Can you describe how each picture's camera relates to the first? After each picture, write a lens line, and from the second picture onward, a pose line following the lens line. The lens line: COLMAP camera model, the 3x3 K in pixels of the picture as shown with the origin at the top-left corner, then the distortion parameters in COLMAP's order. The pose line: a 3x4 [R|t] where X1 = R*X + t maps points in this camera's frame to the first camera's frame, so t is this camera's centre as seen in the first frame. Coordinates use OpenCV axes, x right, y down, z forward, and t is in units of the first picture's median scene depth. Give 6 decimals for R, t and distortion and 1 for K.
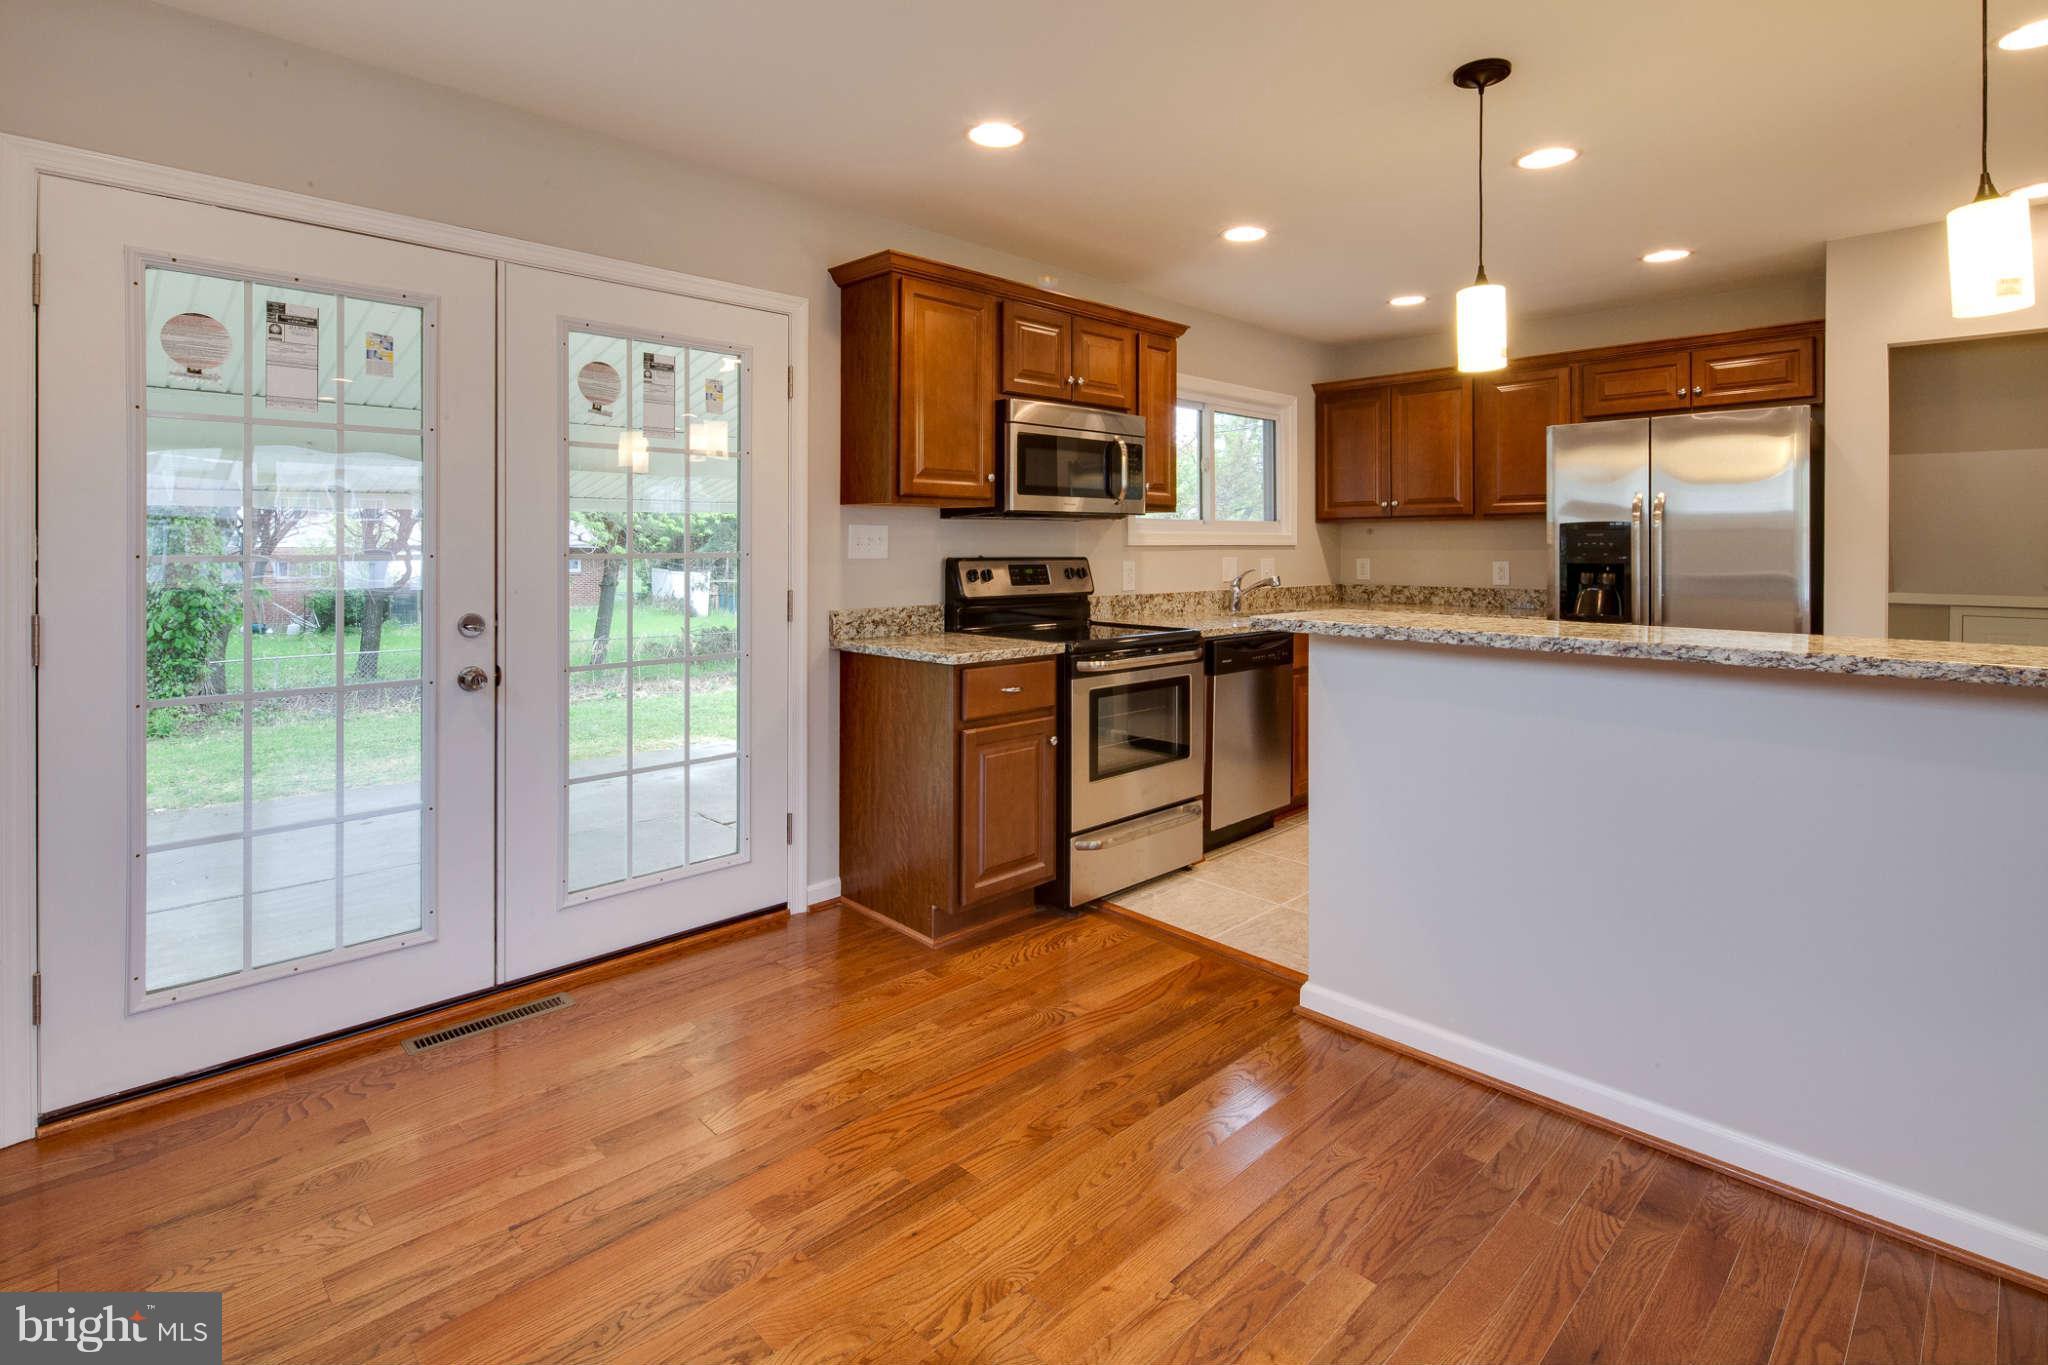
lens RADIAL K [[989.3, 0, 1016.3], [0, 989.3, 550.1], [0, 0, 1]] dist [0.000319, -0.000972]
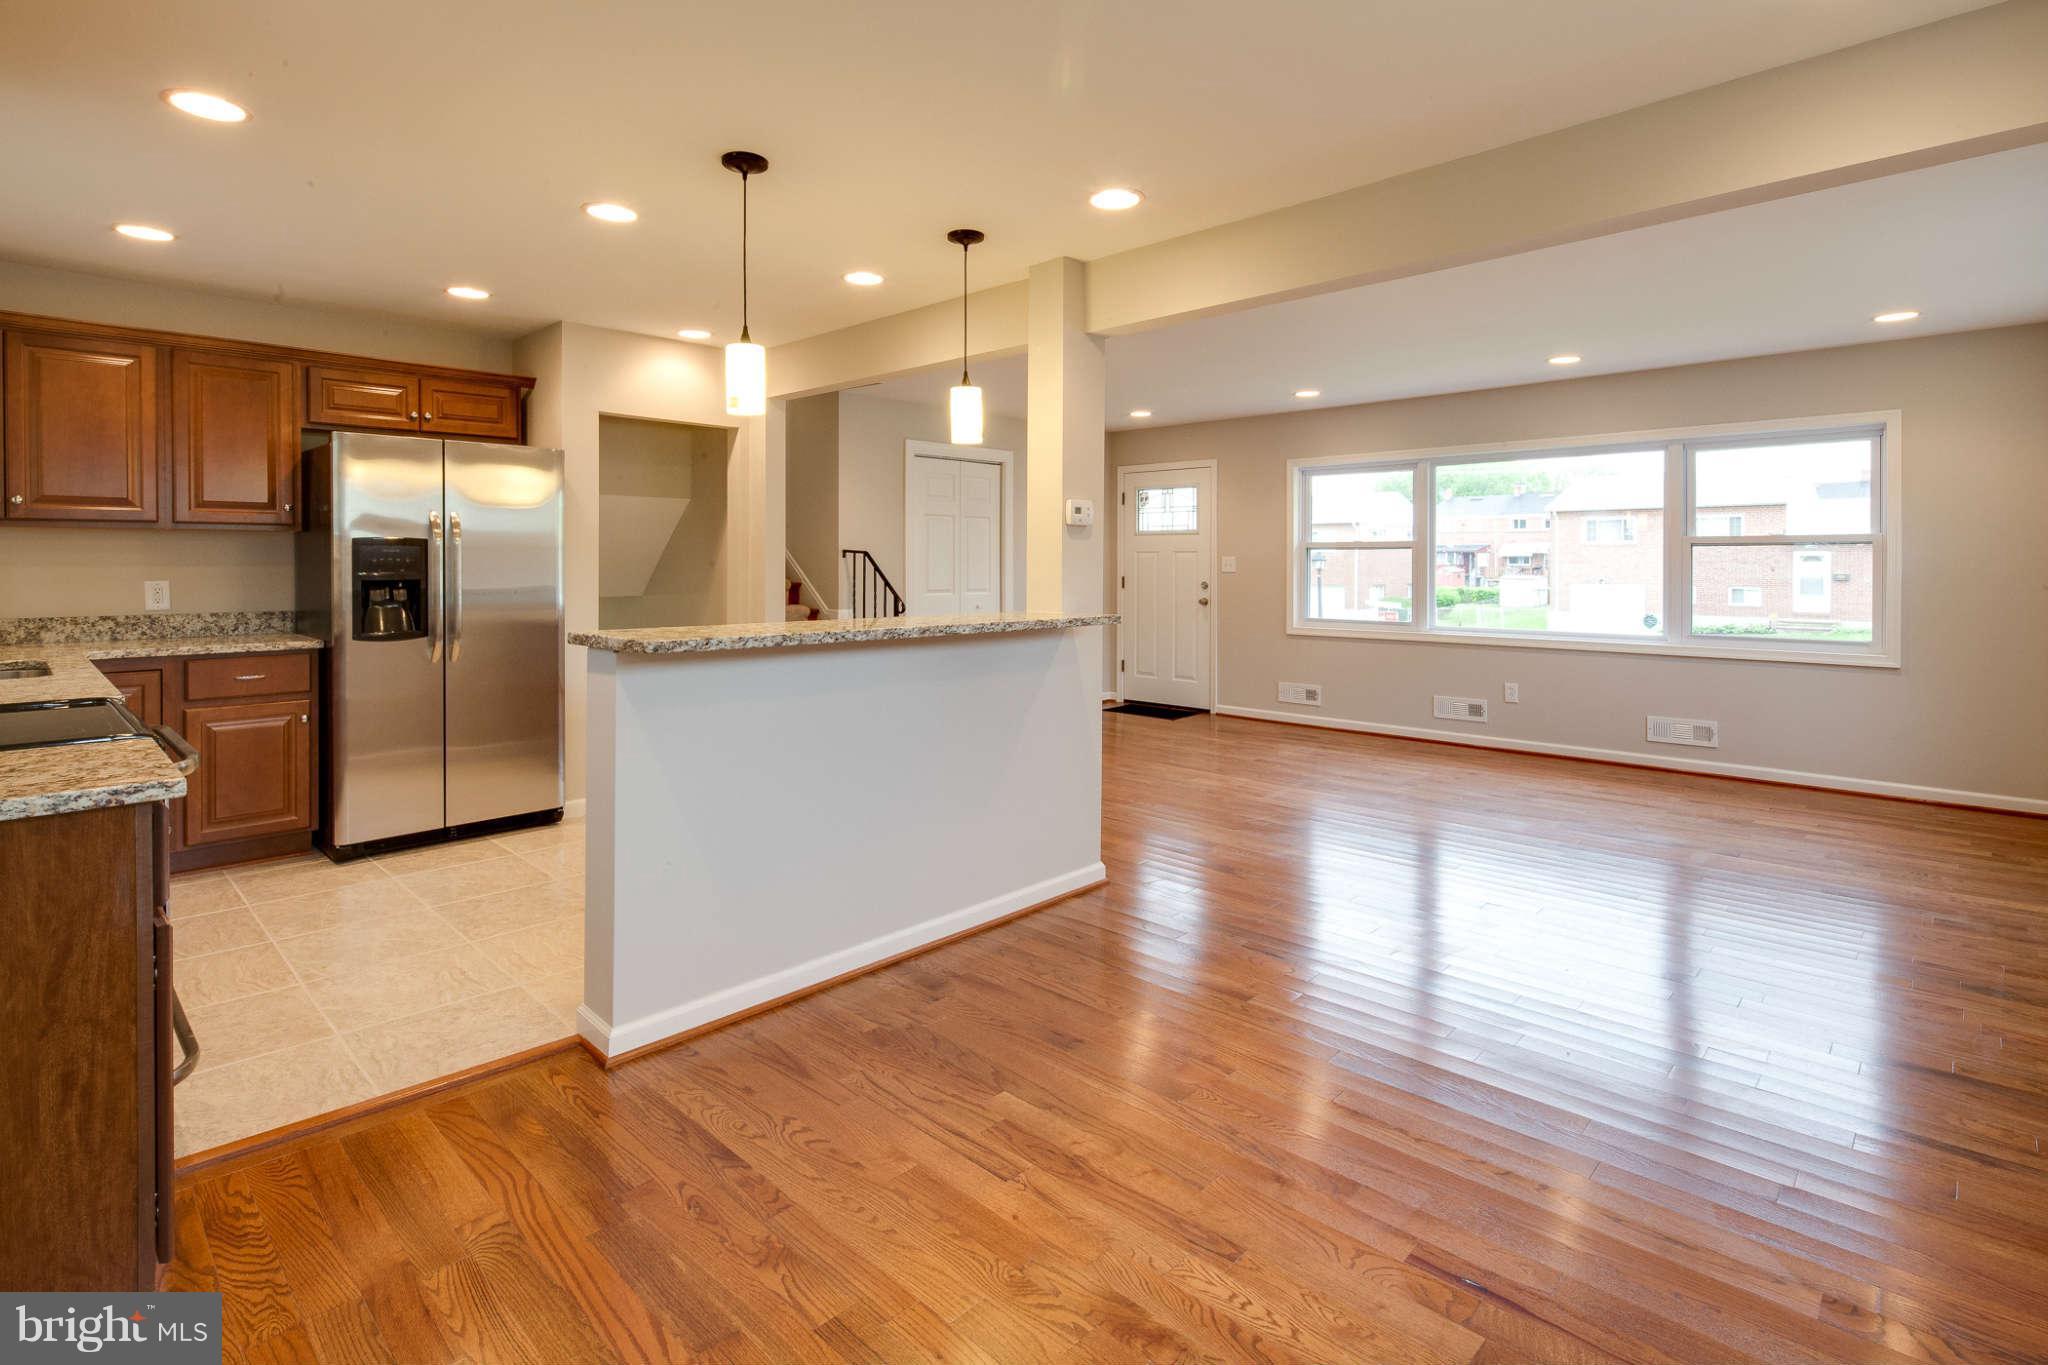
lens RADIAL K [[989.7, 0, 1016.8], [0, 989.7, 566.7], [0, 0, 1]] dist [0.001289, -0.001481]
pose [[-0.022382, -0.006955, 0.999725, -0.497046], [0.002819, 0.999971, 0.007020, -0.005474], [-0.999746, 0.002975, -0.022362, 0.485715]]
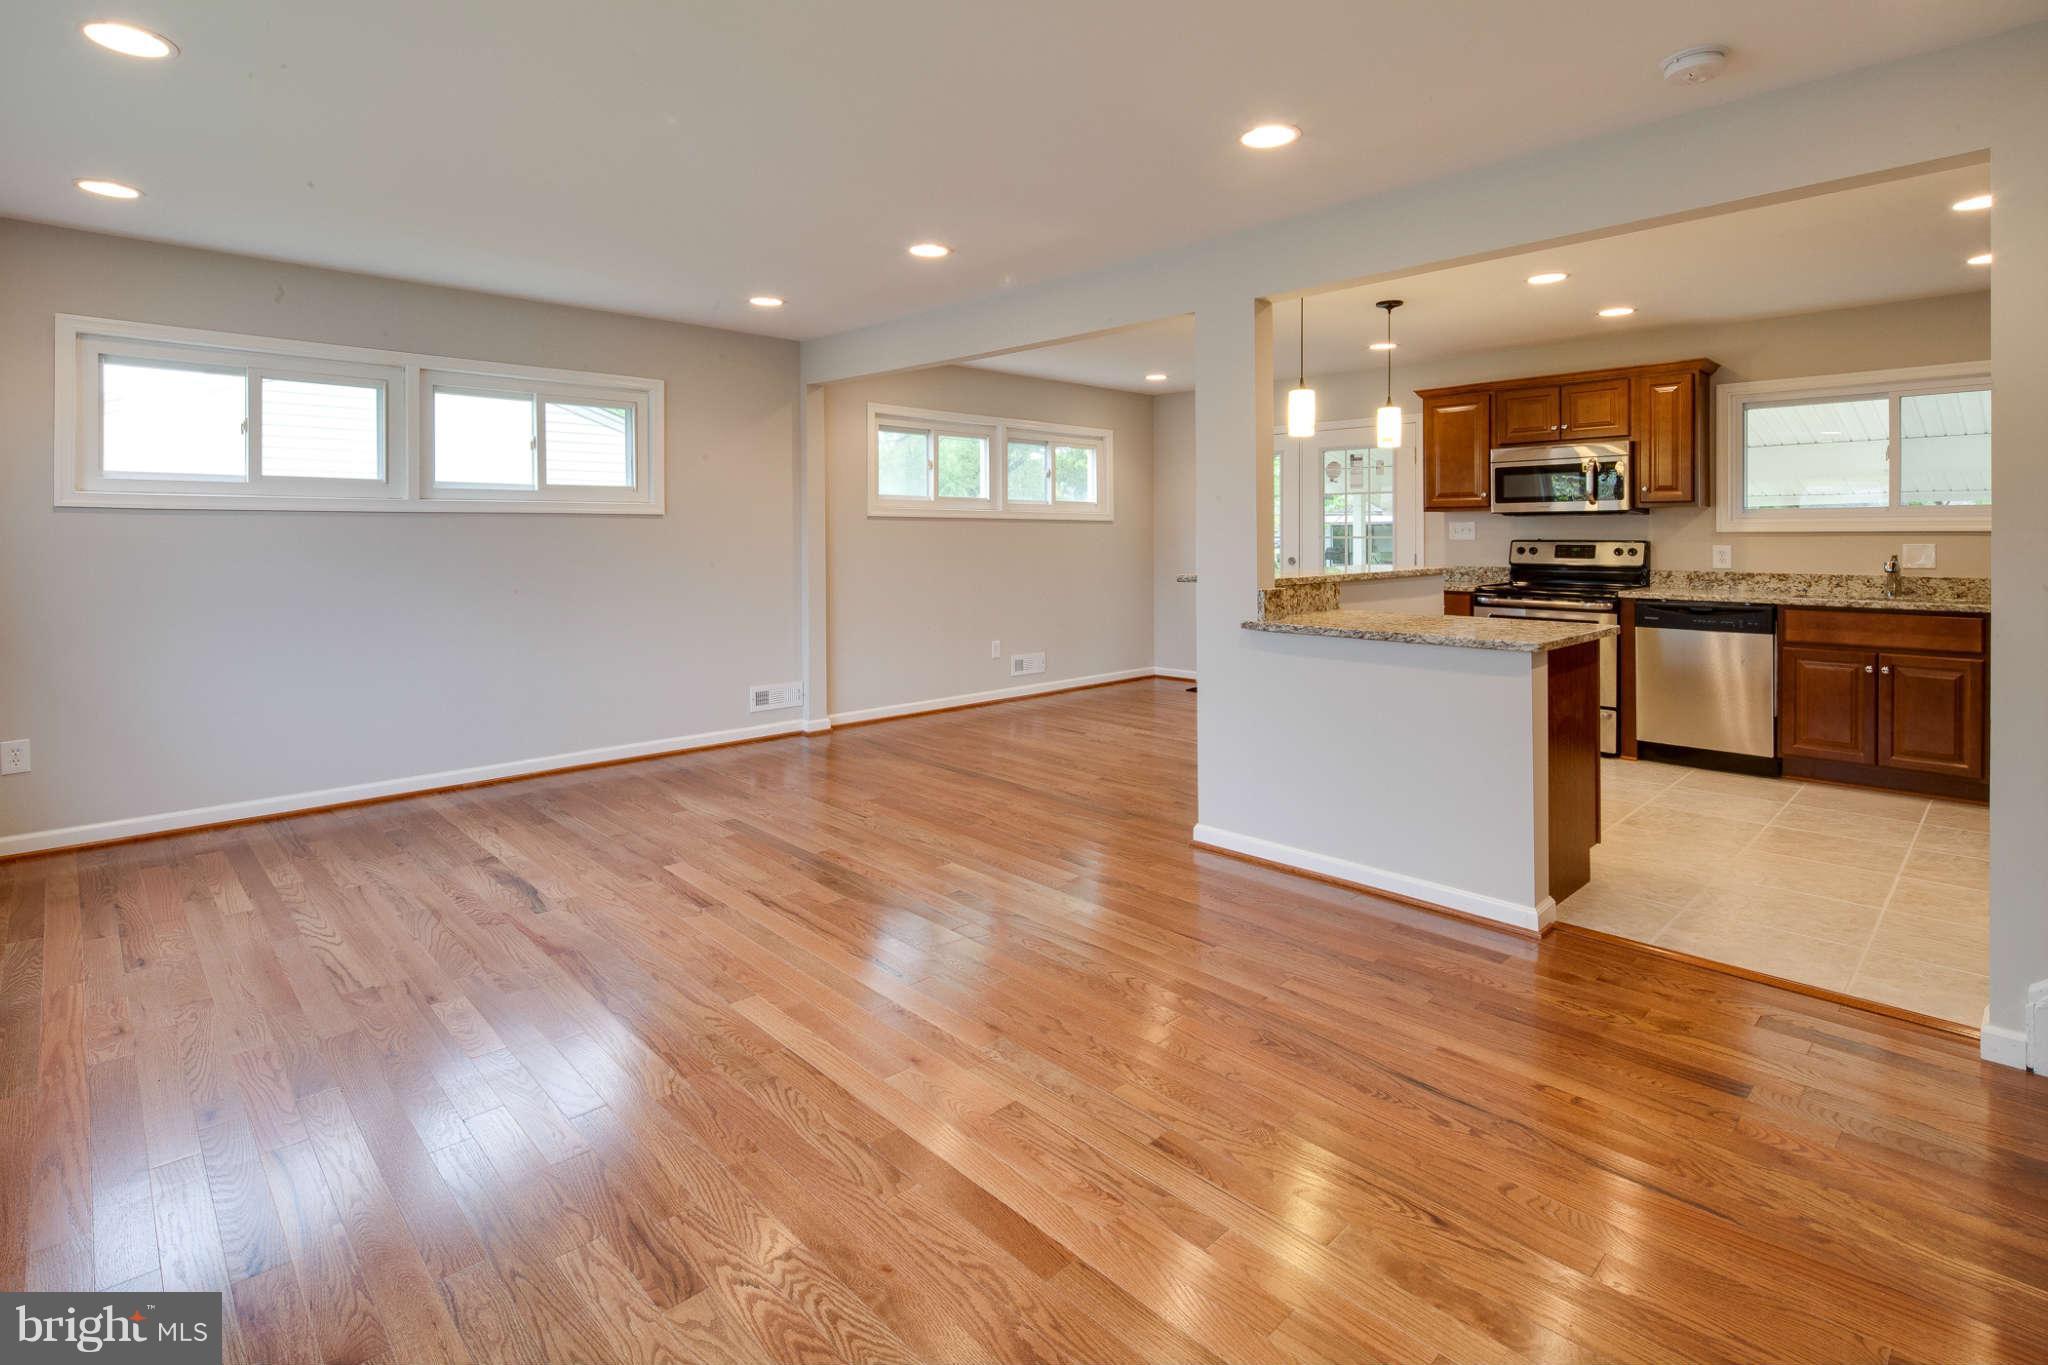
lens RADIAL K [[990.5, 0, 1015.6], [0, 990.5, 539.2], [0, 0, 1]] dist [0.000956, -0.001947]
pose [[-0.010474, 0.002397, -0.999942, 1.761306], [-0.004287, 0.999988, 0.002442, 0.006335], [0.999936, 0.004312, -0.010464, 0.166928]]
